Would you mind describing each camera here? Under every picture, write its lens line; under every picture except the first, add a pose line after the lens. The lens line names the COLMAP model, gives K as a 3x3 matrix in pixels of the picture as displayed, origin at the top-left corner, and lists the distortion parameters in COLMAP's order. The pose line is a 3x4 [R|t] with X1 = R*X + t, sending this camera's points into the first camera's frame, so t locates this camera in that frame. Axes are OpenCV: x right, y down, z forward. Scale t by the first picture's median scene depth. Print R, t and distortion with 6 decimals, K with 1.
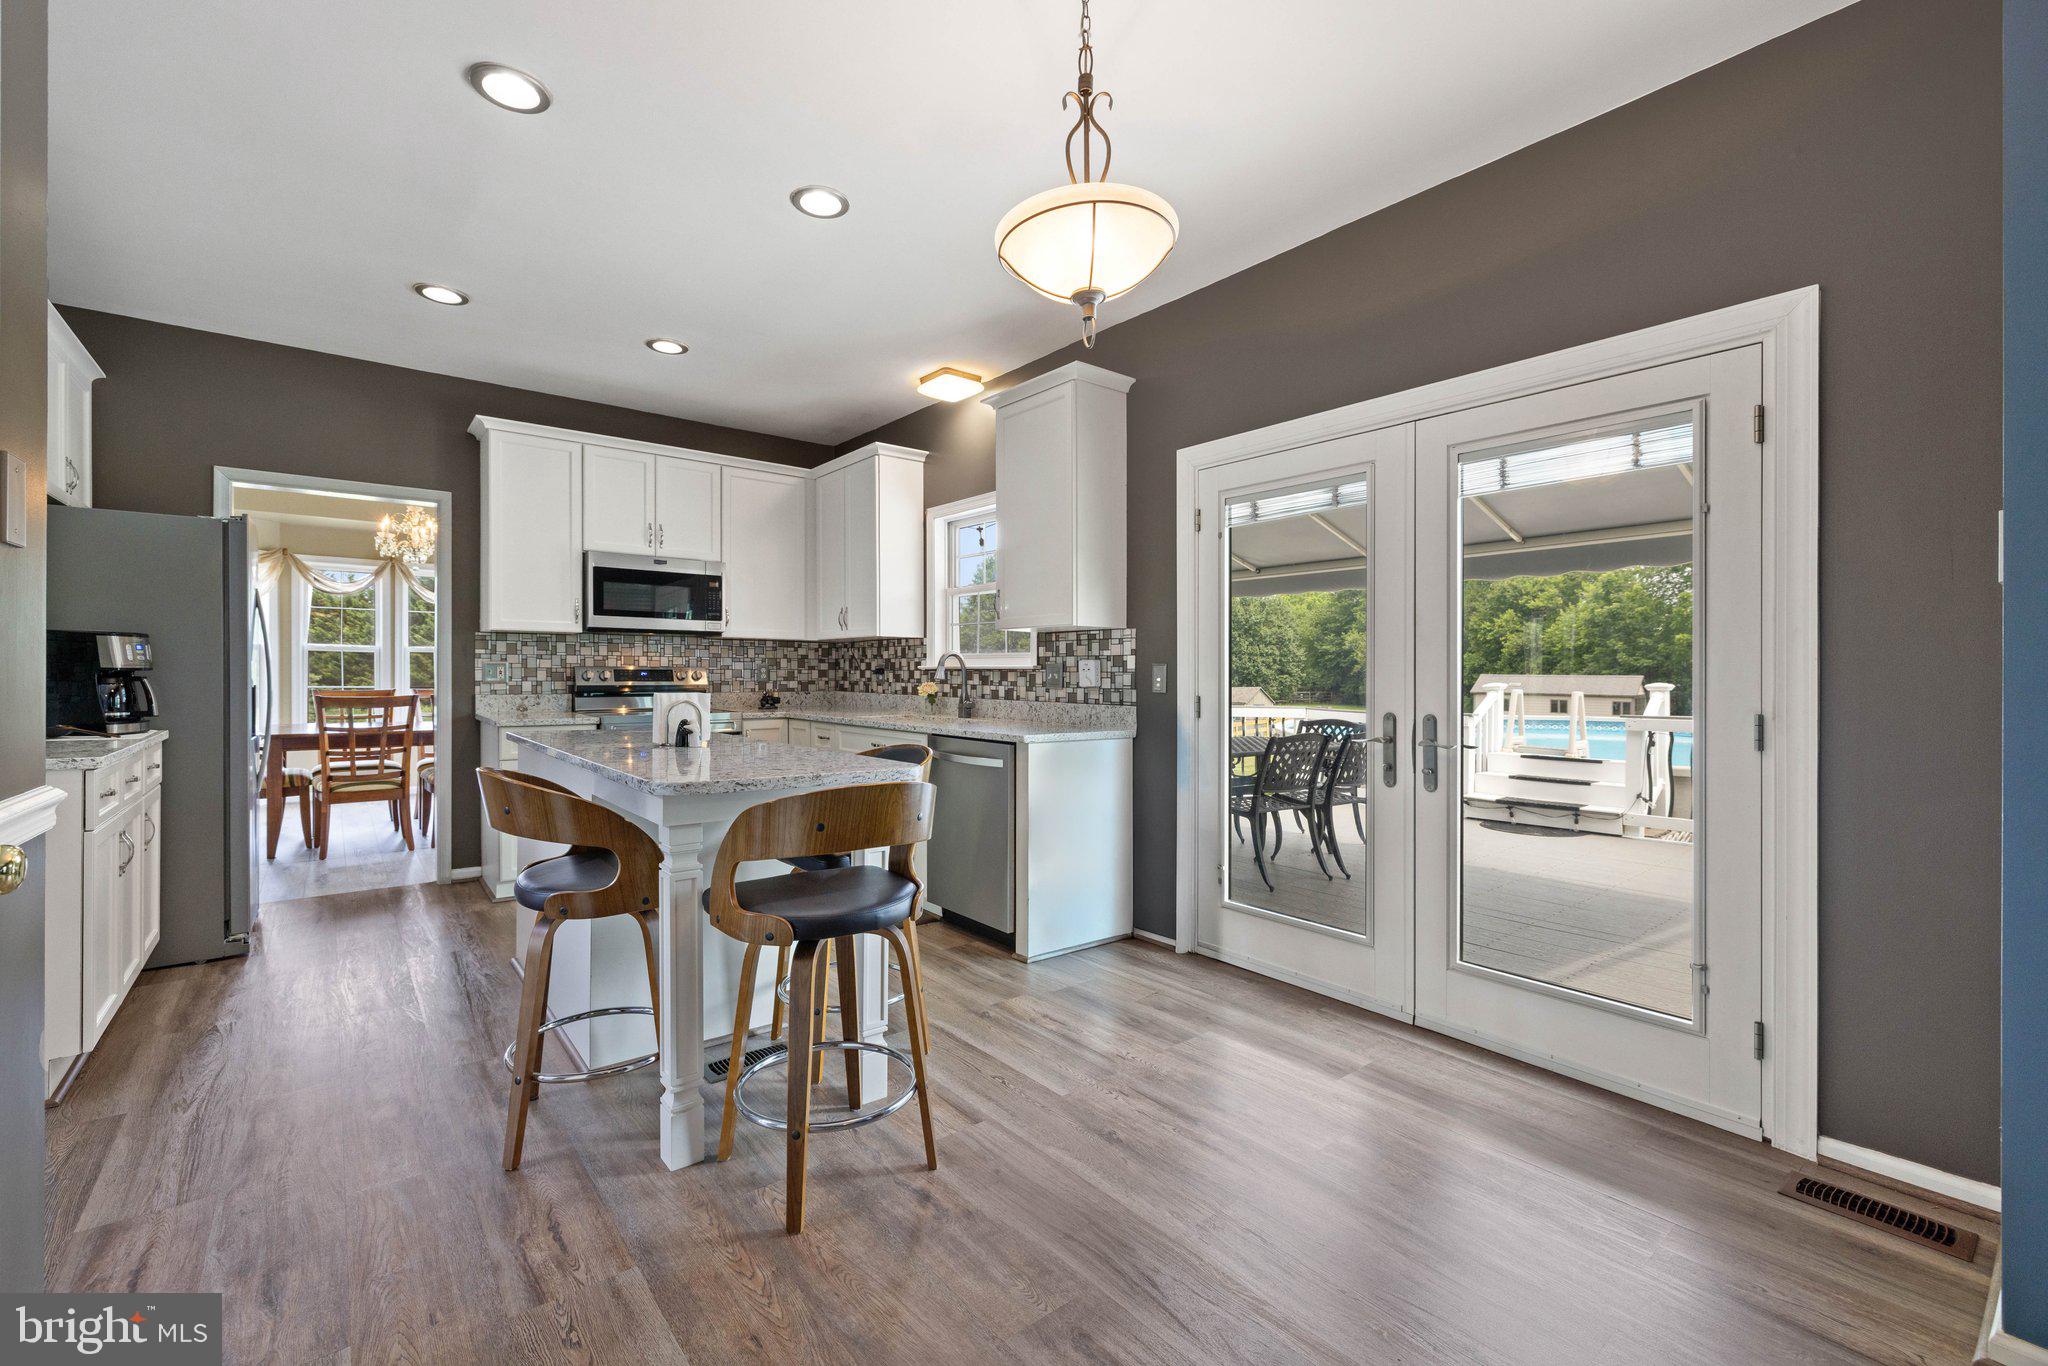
lens RADIAL K [[863.4, 0, 992.7], [0, 863.4, 687.3], [0, 0, 1]] dist [0.002479, 0.000669]
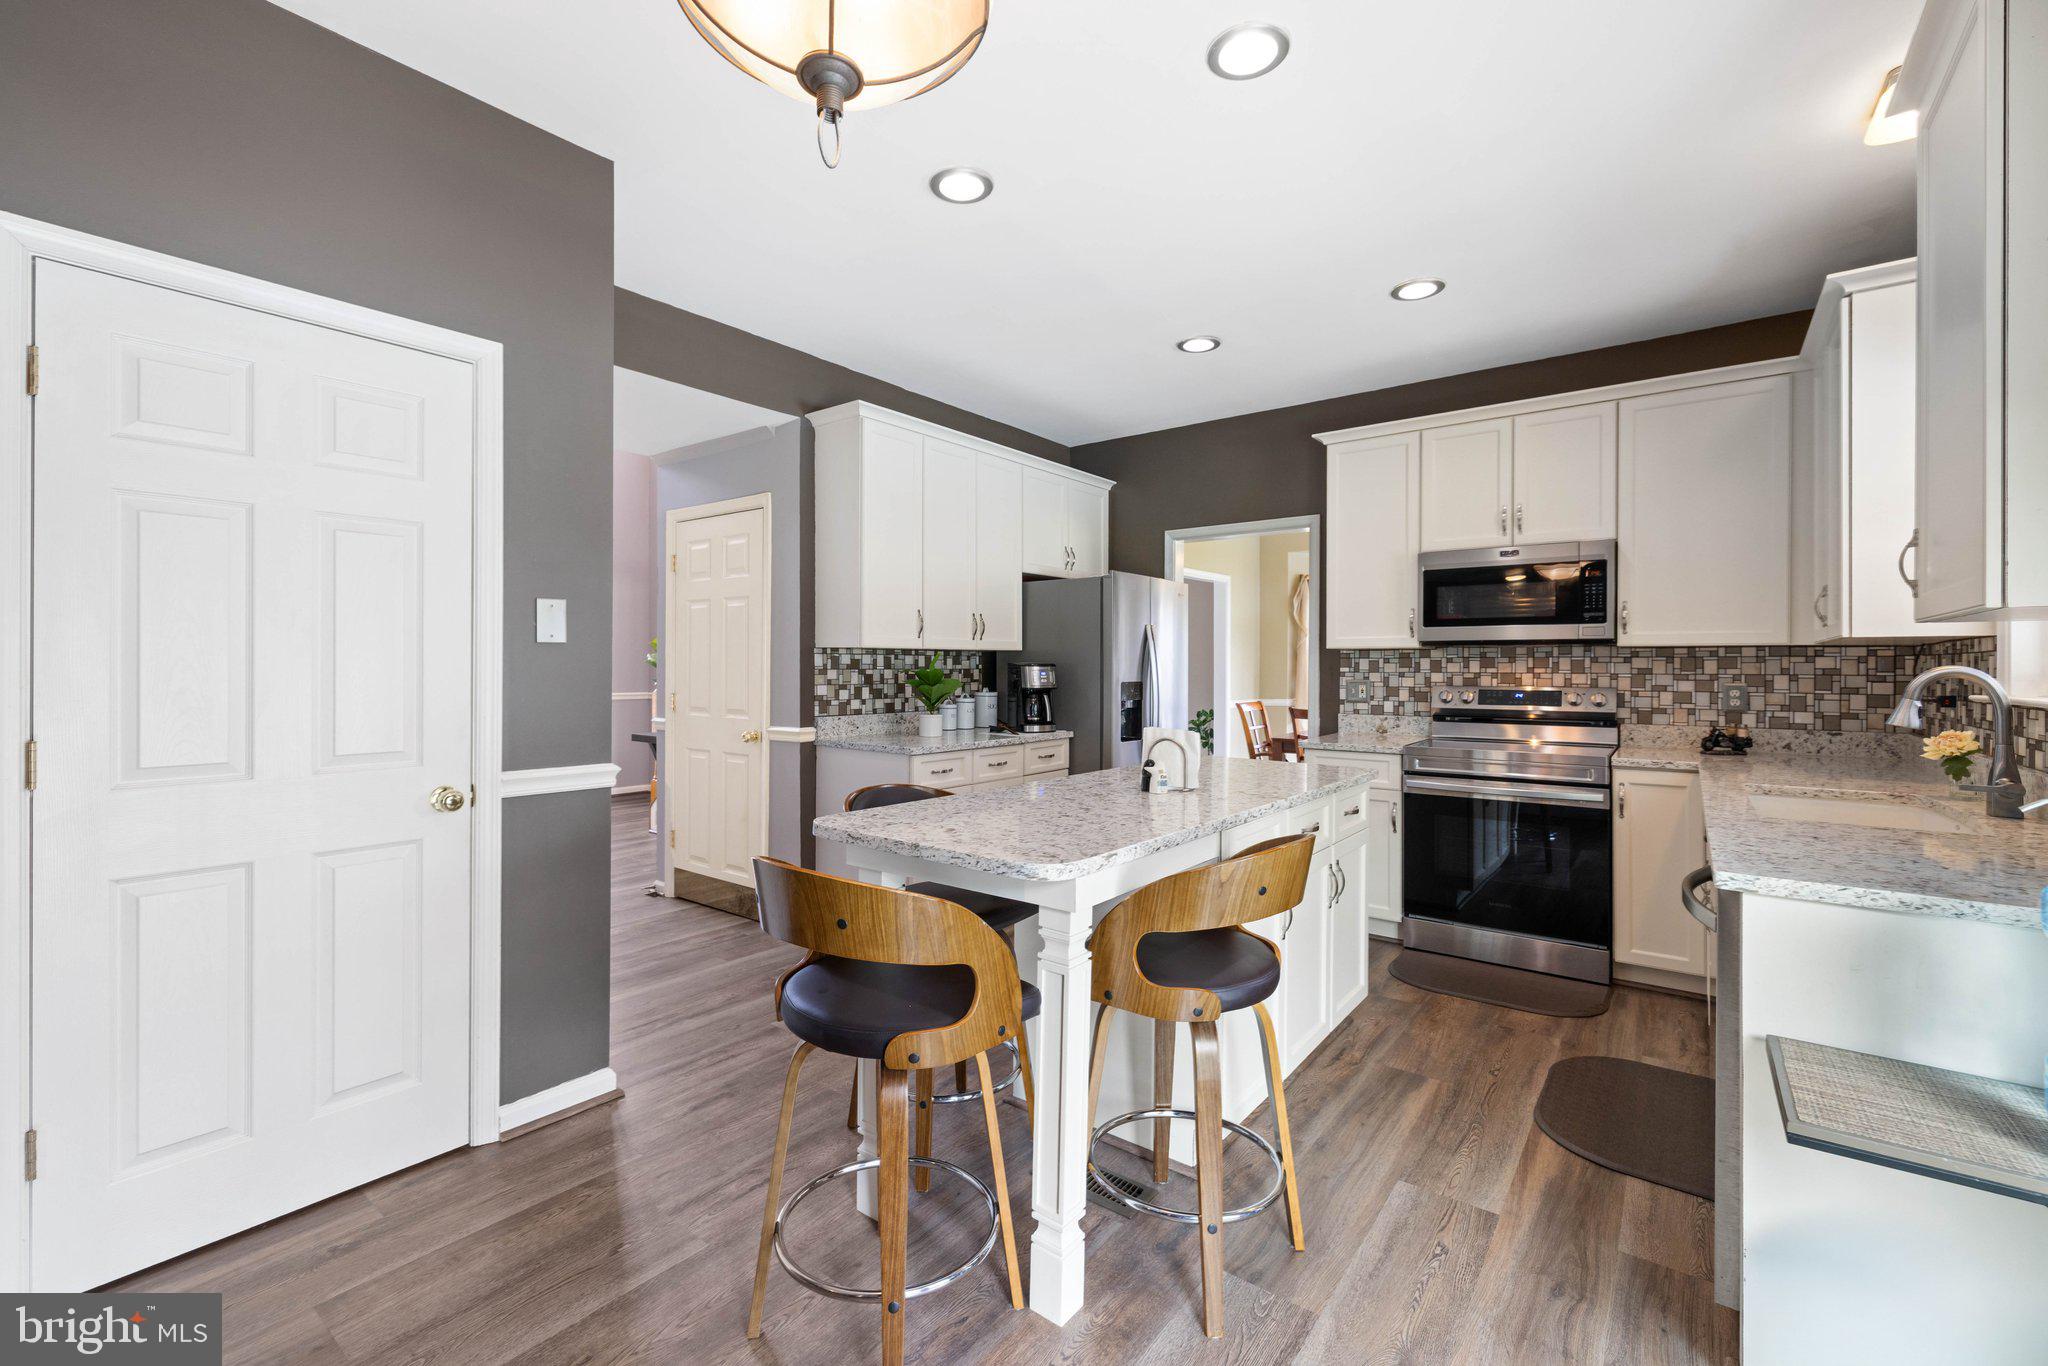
lens RADIAL K [[863.4, 0, 1011.3], [0, 863.4, 677.7], [0, 0, 1]] dist [0.002479, 0.000669]
pose [[0.240459, 0.006426, -0.970638, 0.274850], [-0.019171, 0.999814, 0.001870, -0.027108], [0.970470, 0.018158, 0.240538, 0.396977]]
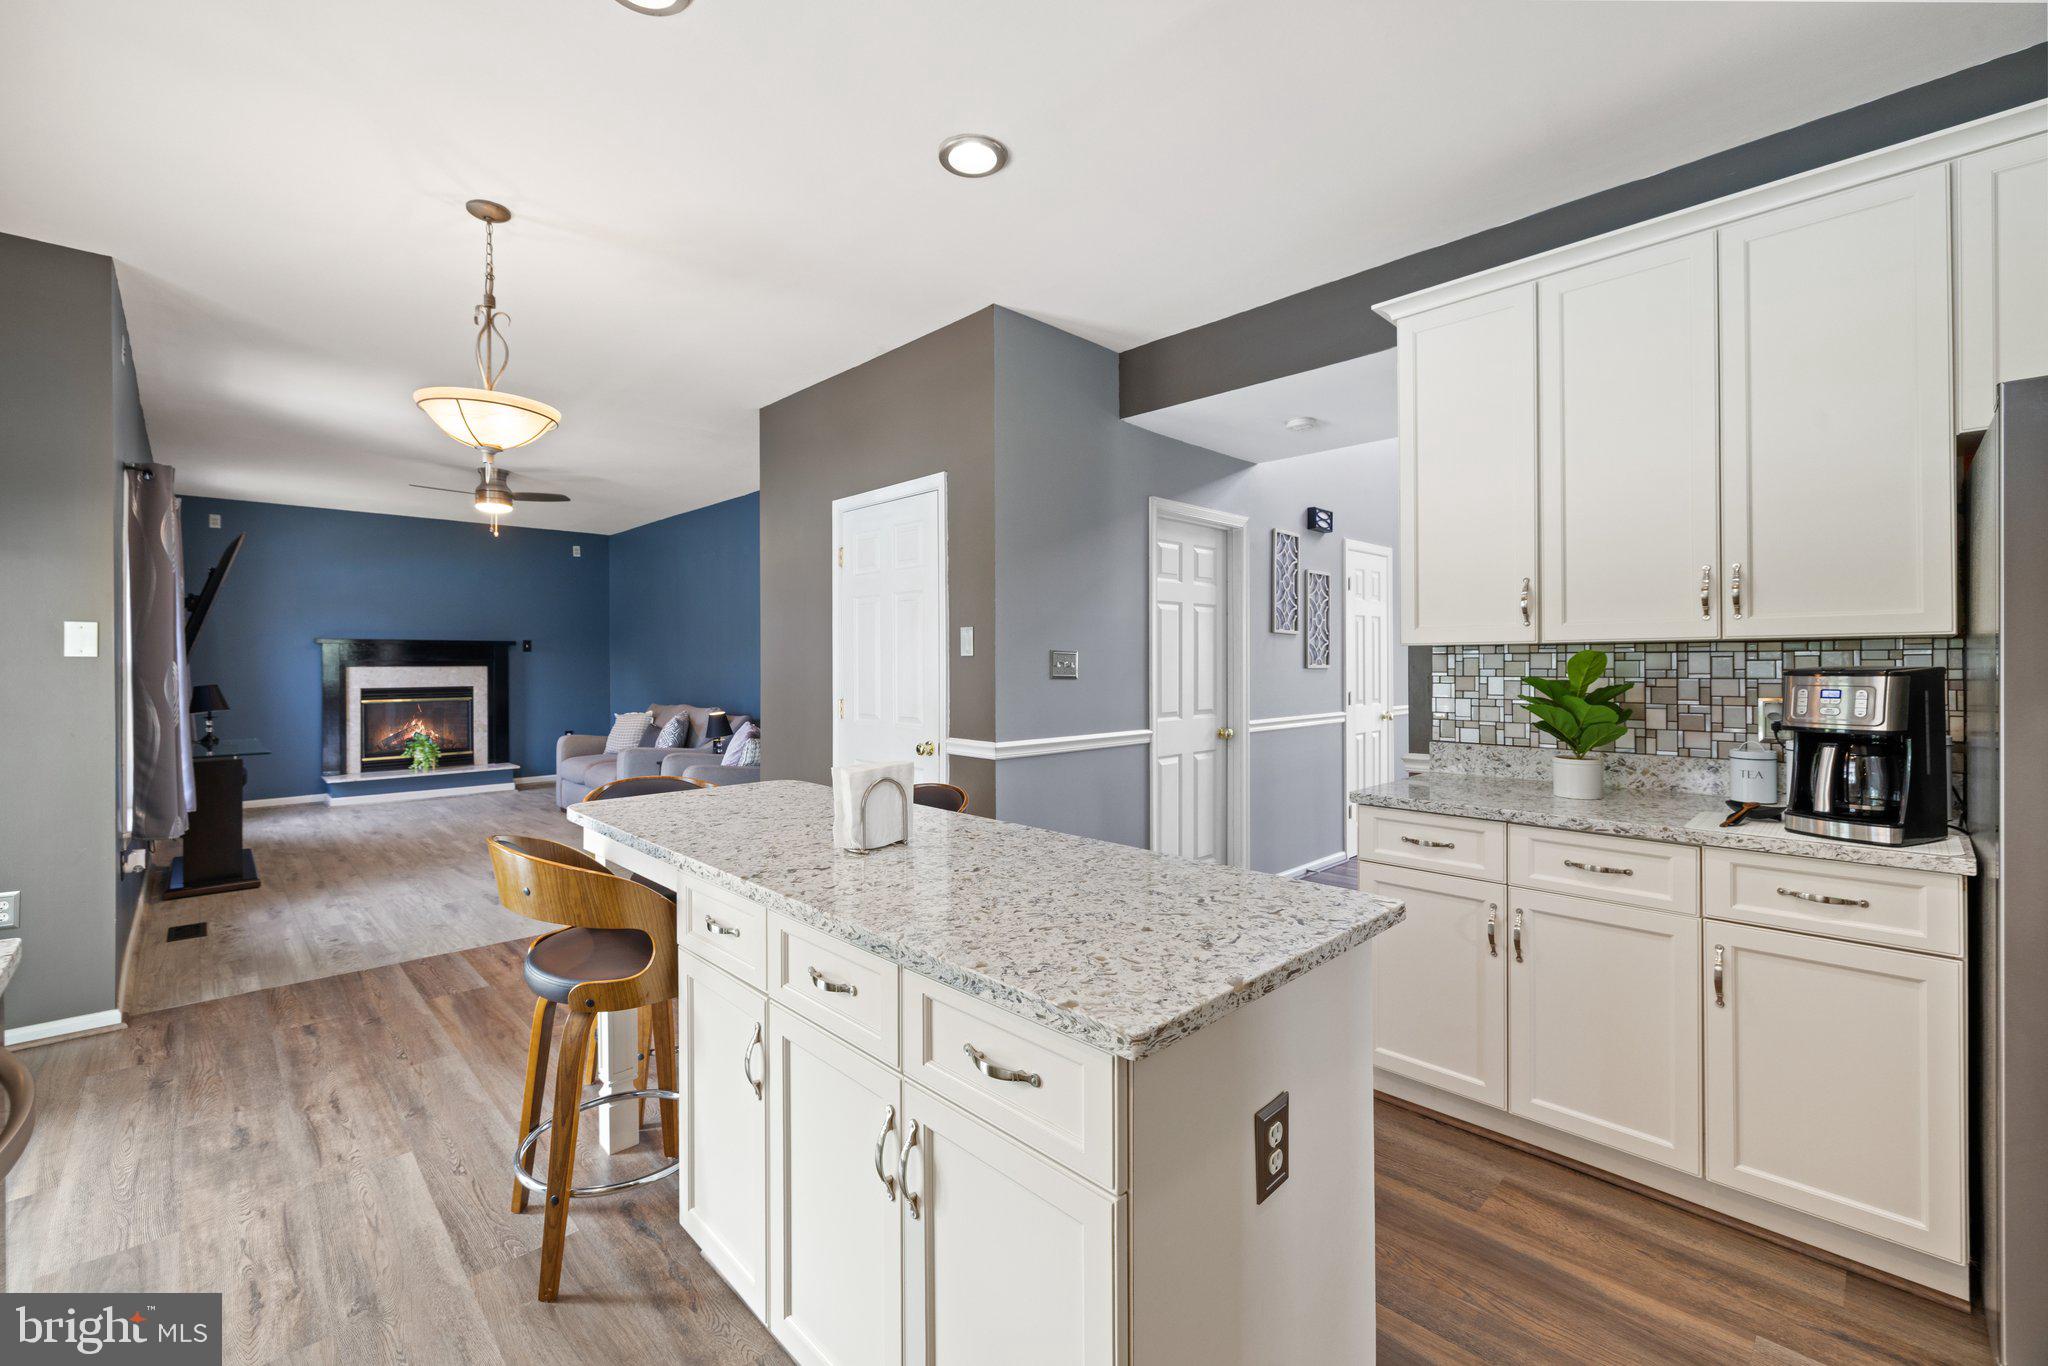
lens RADIAL K [[863.4, 0, 992.4], [0, 863.4, 663.9], [0, 0, 1]] dist [0.002479, 0.000669]
pose [[-0.996024, -0.004431, -0.088971, -0.242847], [-0.006203, 0.999788, 0.019657, -0.049376], [0.088865, 0.020131, -0.995840, 1.018061]]
